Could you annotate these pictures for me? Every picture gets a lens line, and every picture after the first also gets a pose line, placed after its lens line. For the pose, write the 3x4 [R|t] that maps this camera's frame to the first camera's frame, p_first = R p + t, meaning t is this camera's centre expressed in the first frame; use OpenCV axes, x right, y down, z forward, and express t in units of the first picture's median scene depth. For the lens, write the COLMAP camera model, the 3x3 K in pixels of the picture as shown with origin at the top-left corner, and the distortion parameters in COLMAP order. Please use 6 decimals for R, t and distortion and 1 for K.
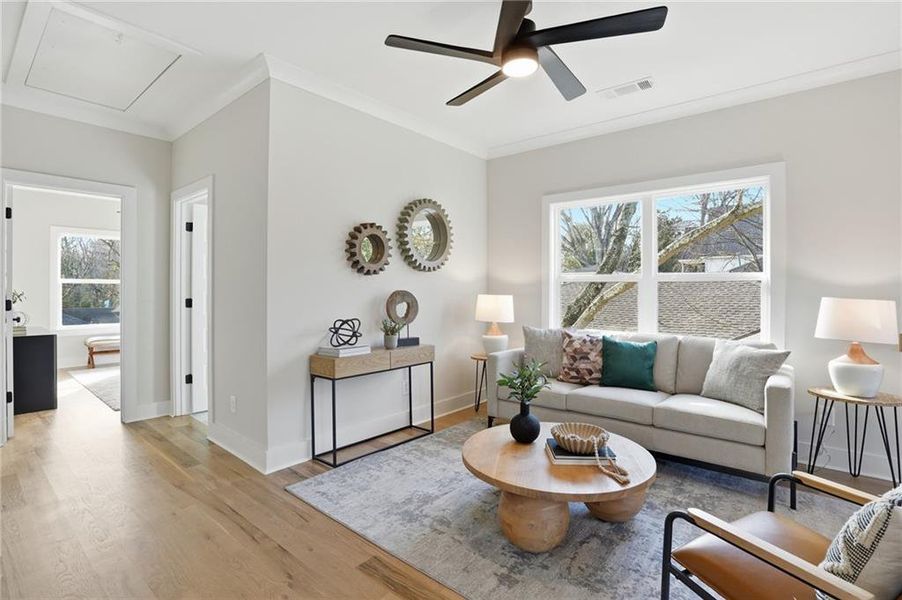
lens RADIAL K [[433.8, 0, 457.7], [0, 433.8, 283.2], [0, 0, 1]] dist [-0.038451, 0.007802]
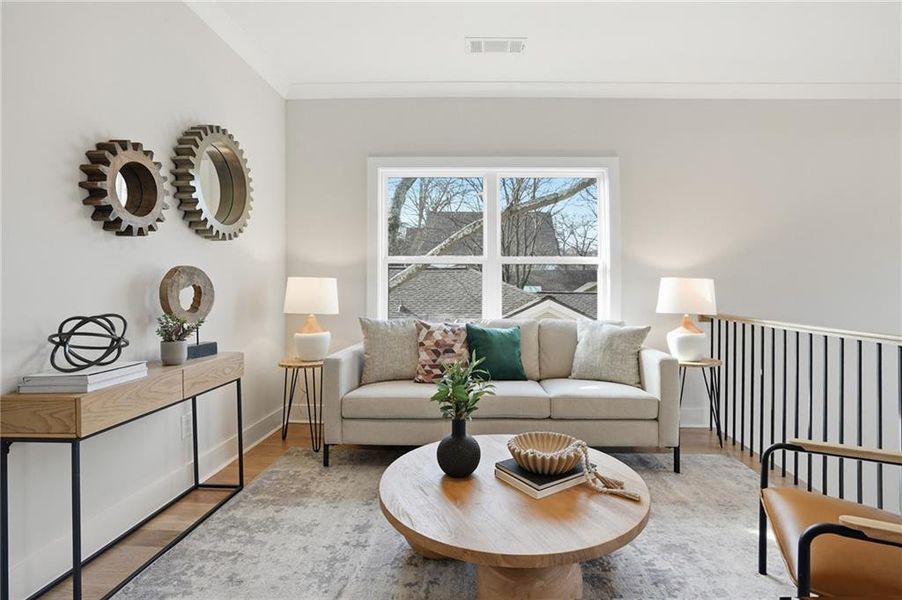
lens RADIAL K [[433.8, 0, 461.5], [0, 433.8, 278.9], [0, 0, 1]] dist [-0.038451, 0.007802]
pose [[0.797157, 0.008392, 0.603714, -0.195094], [-0.006679, 0.999965, -0.005082, 0.037241], [-0.603735, 0.000019, 0.797185, 0.315537]]
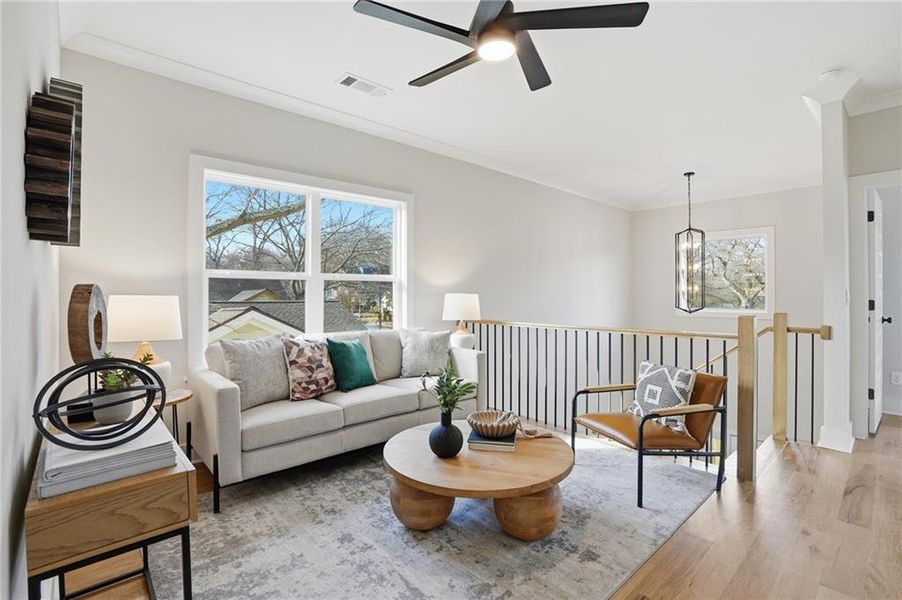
lens RADIAL K [[433.8, 0, 424.3], [0, 433.8, 288.9], [0, 0, 1]] dist [-0.038451, 0.007802]
pose [[0.167979, 0.006230, 0.985771, -0.529319], [-0.009317, 0.999945, -0.004732, 0.020048], [-0.985747, -0.008389, 0.168028, 0.648519]]
